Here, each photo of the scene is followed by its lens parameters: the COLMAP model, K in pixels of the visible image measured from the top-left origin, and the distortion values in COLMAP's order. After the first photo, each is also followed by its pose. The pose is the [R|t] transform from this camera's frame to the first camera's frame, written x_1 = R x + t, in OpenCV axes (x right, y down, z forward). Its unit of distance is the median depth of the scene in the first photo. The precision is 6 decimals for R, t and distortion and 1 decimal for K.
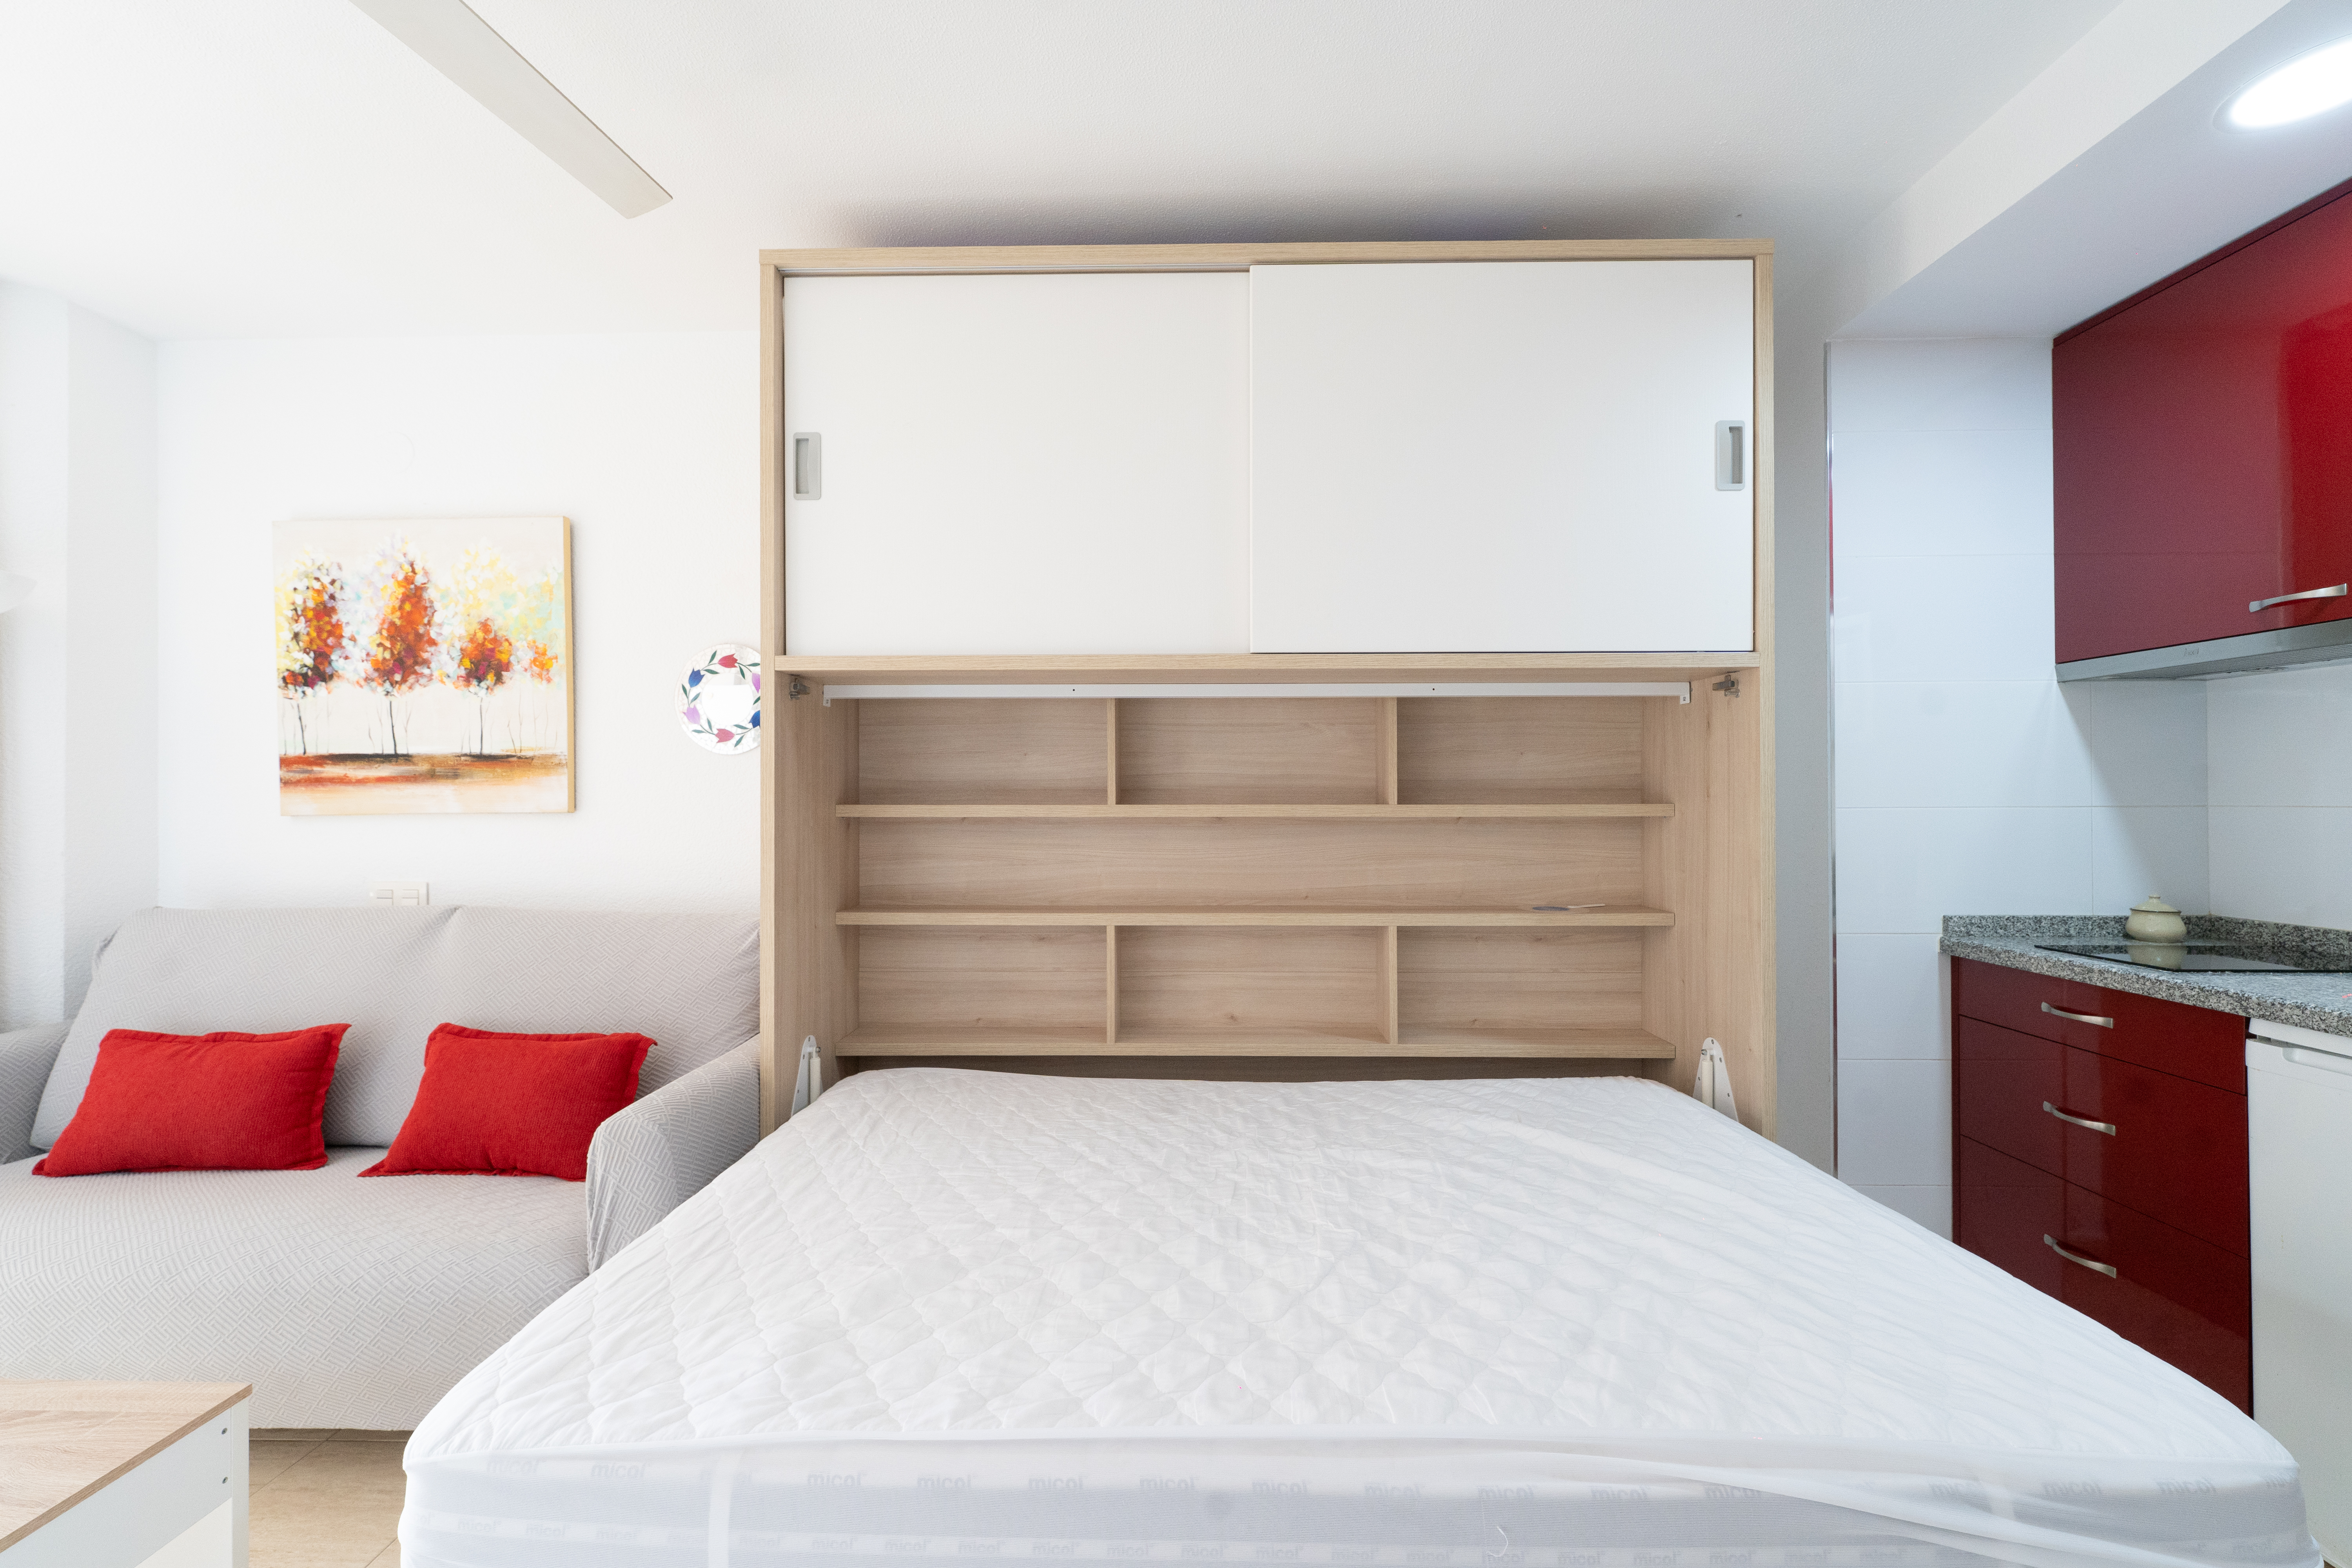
lens RADIAL K [[939.1, 0, 1173.2], [0, 939.1, 794.1], [0, 0, 1]] dist [-0.000184, -0.000240]
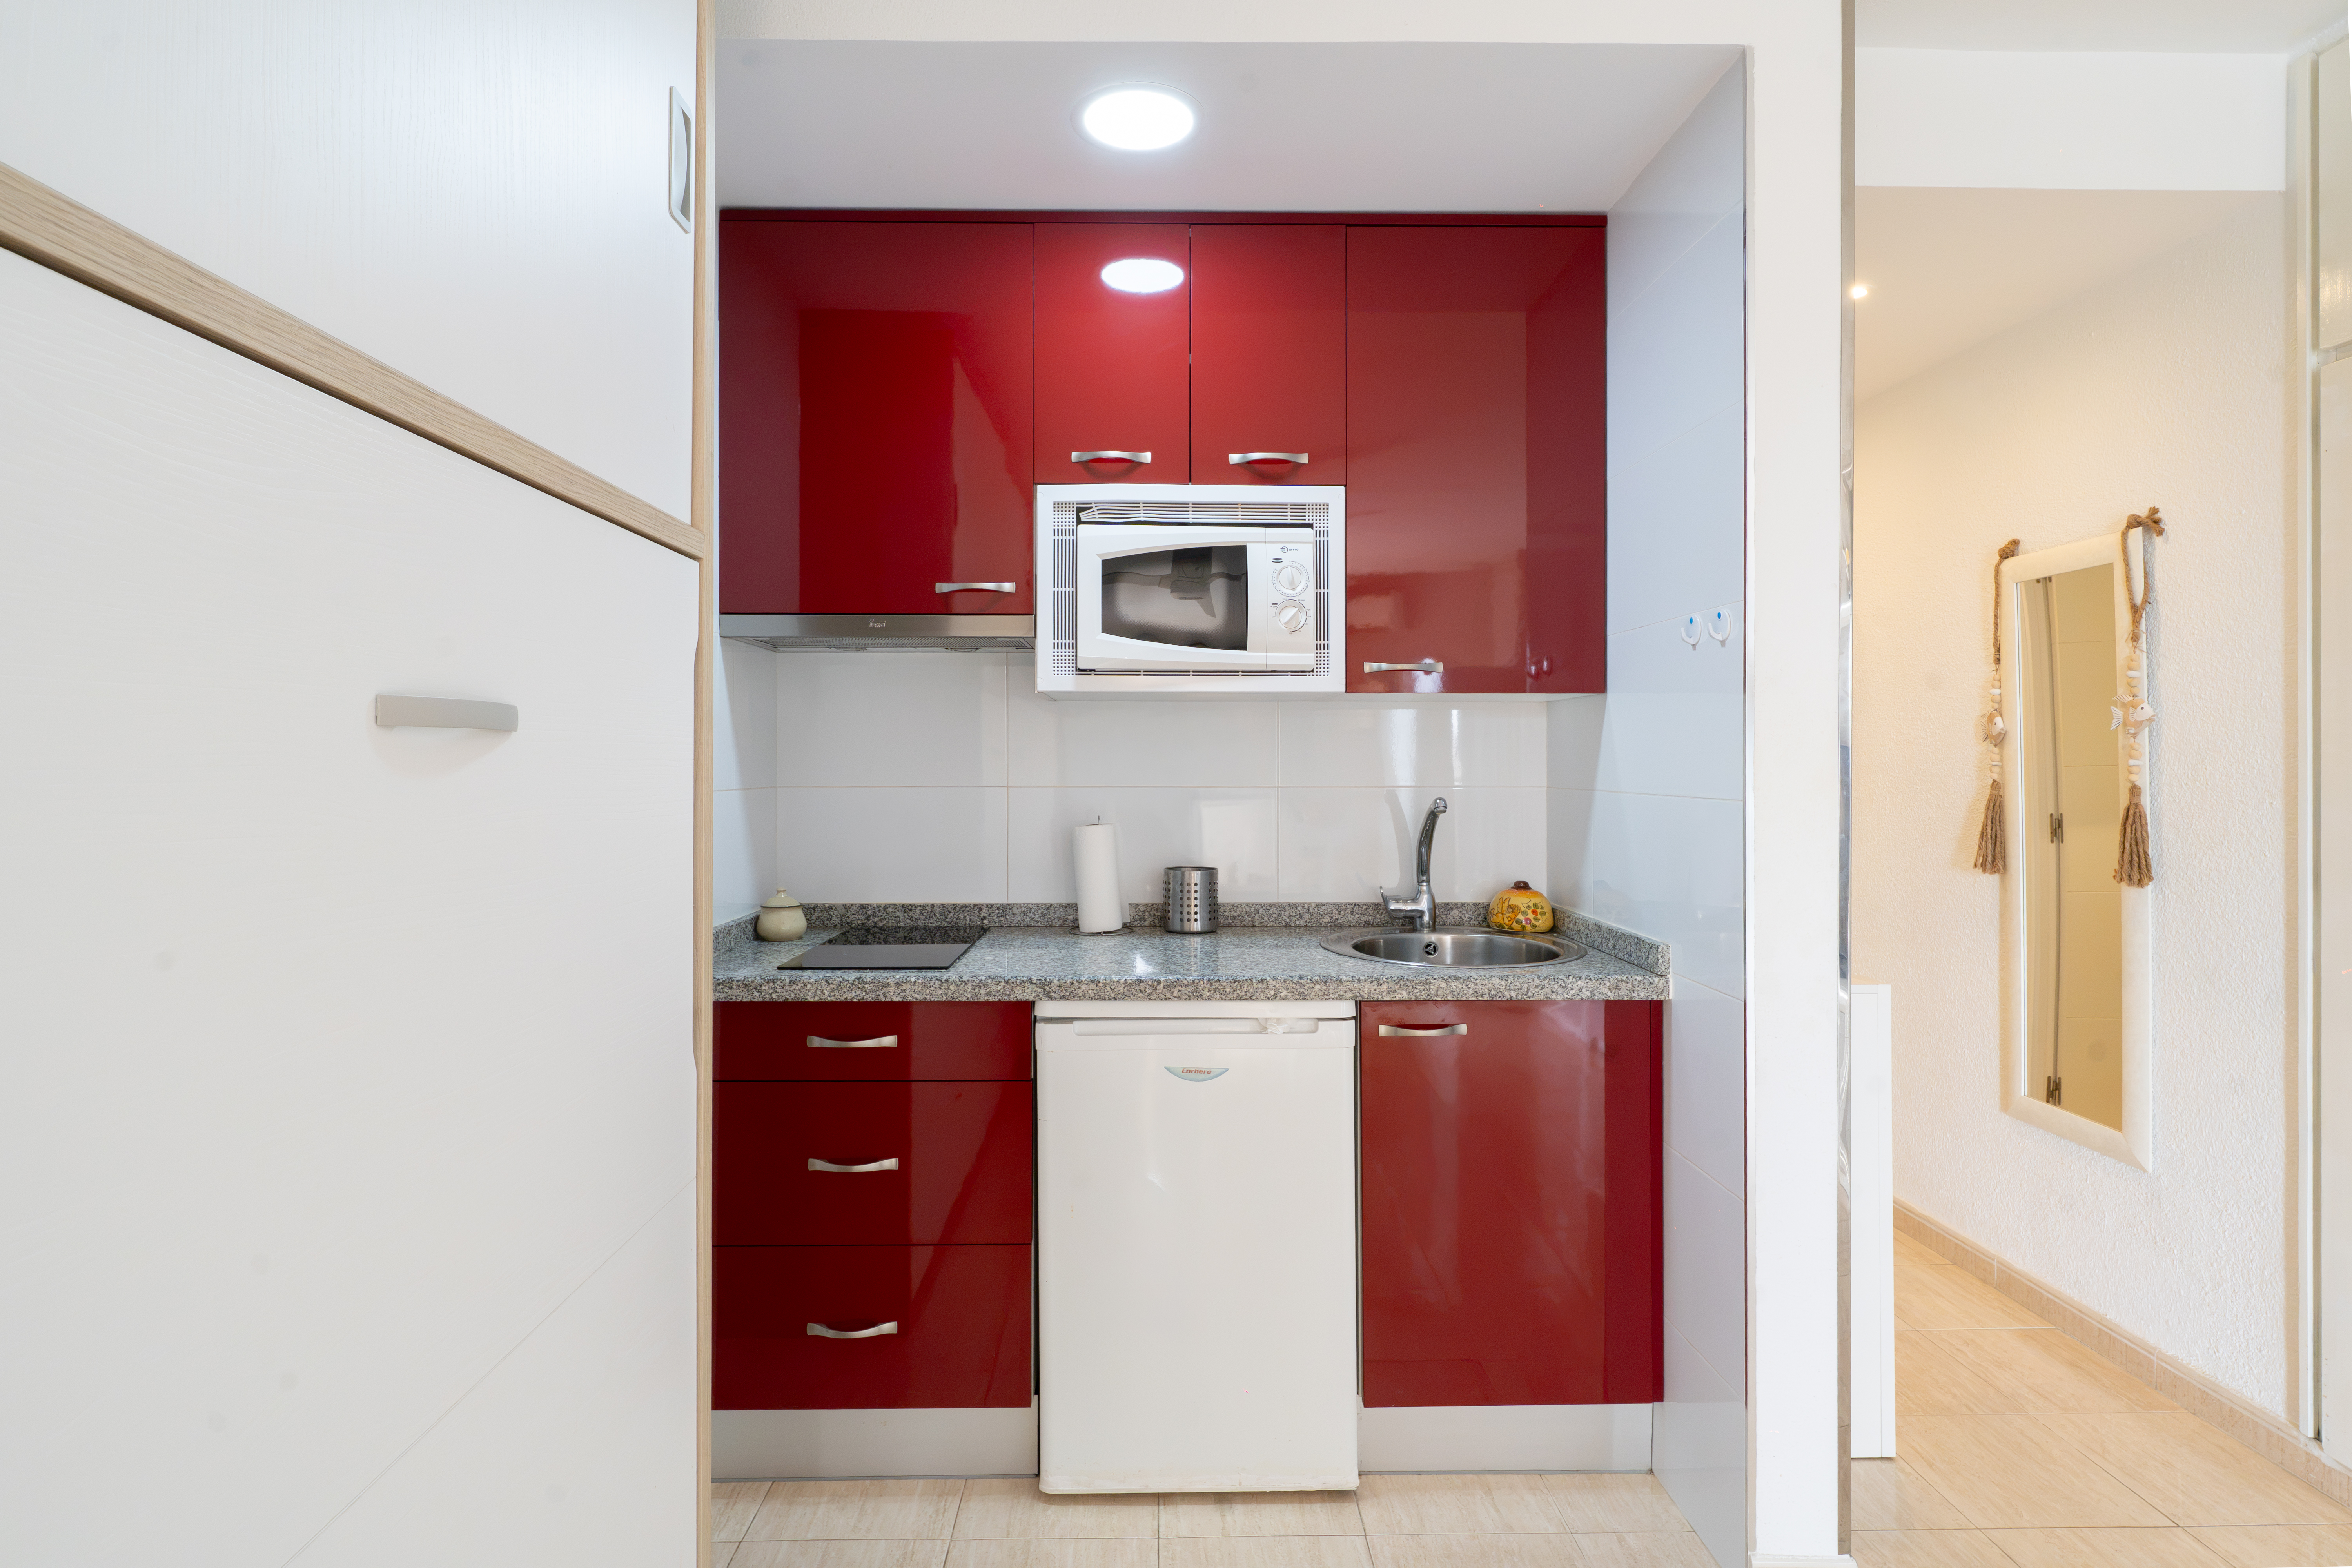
lens RADIAL K [[1189.3, 0, 1178.4], [0, 1189.3, 760.2], [0, 0, 1]] dist [-0.000309, 0.000027]
pose [[-0.037099, 0.004947, 0.999299, -0.081449], [-0.006327, 0.999967, -0.005186, -0.008692], [-0.999292, -0.006515, -0.037067, 0.564389]]
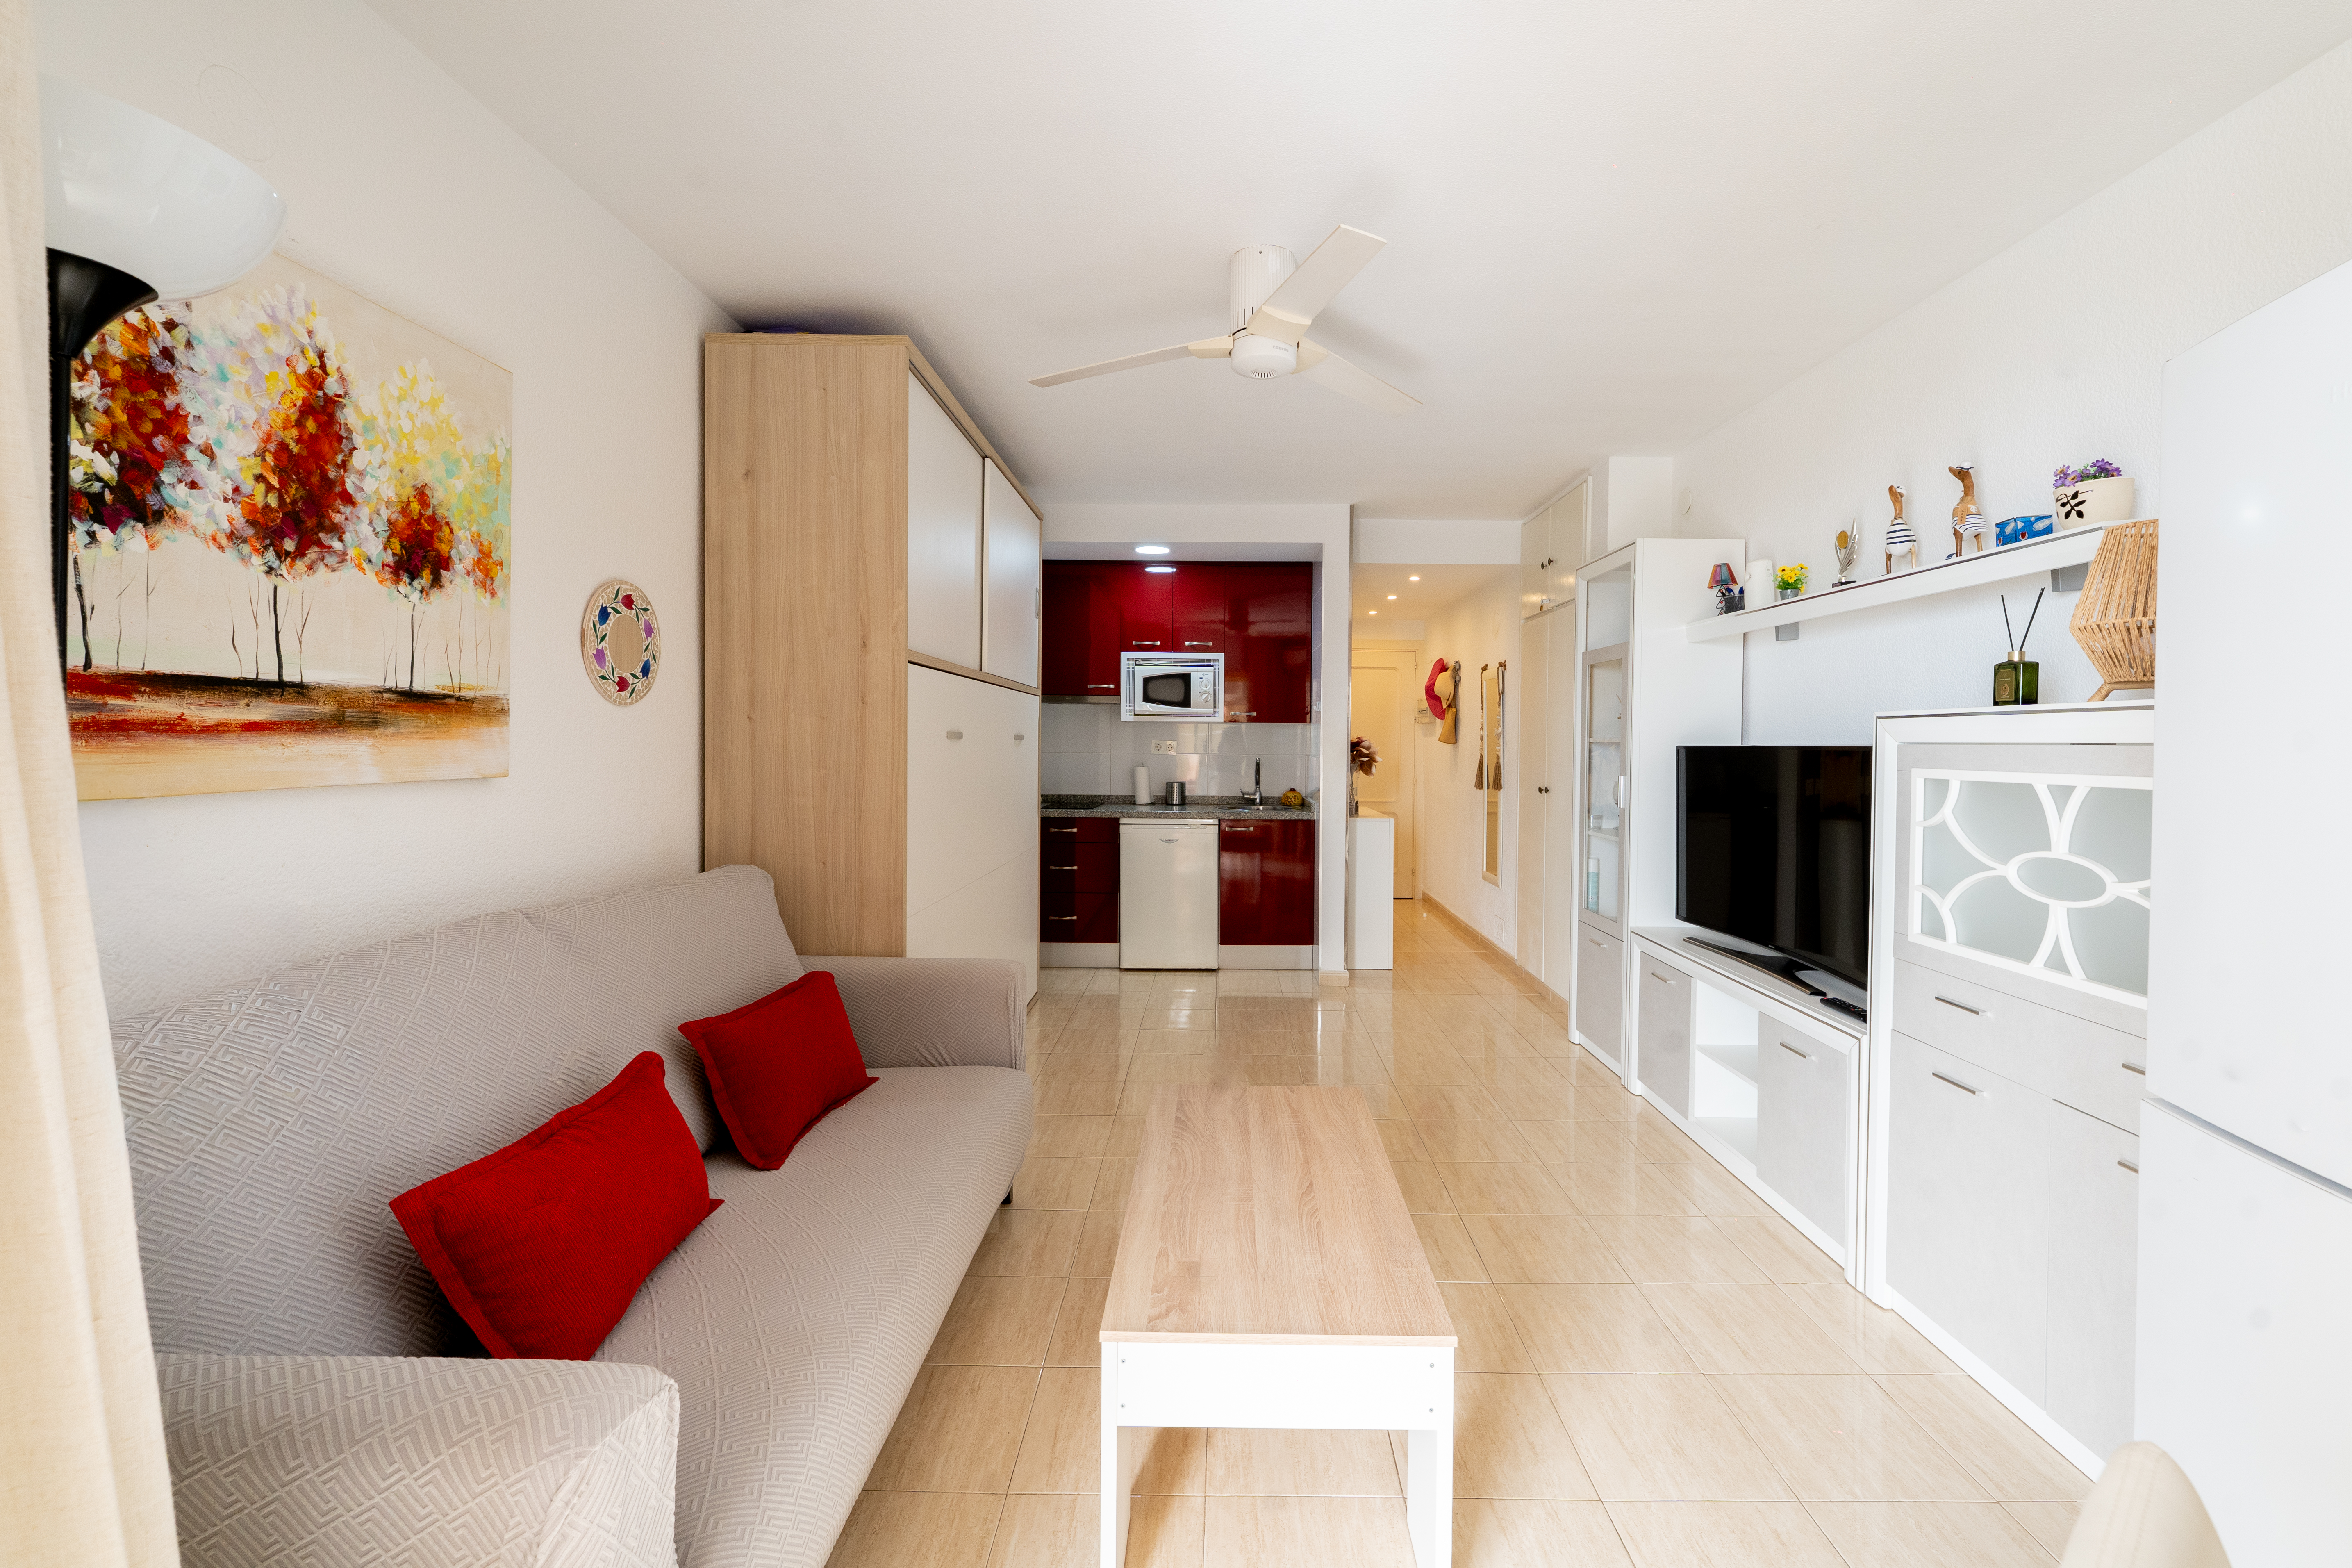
lens RADIAL K [[983.7, 0, 1212.1], [0, 983.7, 766.7], [0, 0, 1]] dist [-0.001820, -0.000396]
pose [[-0.011312, -0.022316, 0.999687, -1.421759], [-0.013707, 0.999660, 0.022160, -0.012823], [-0.999842, -0.013452, -0.011614, 0.455705]]
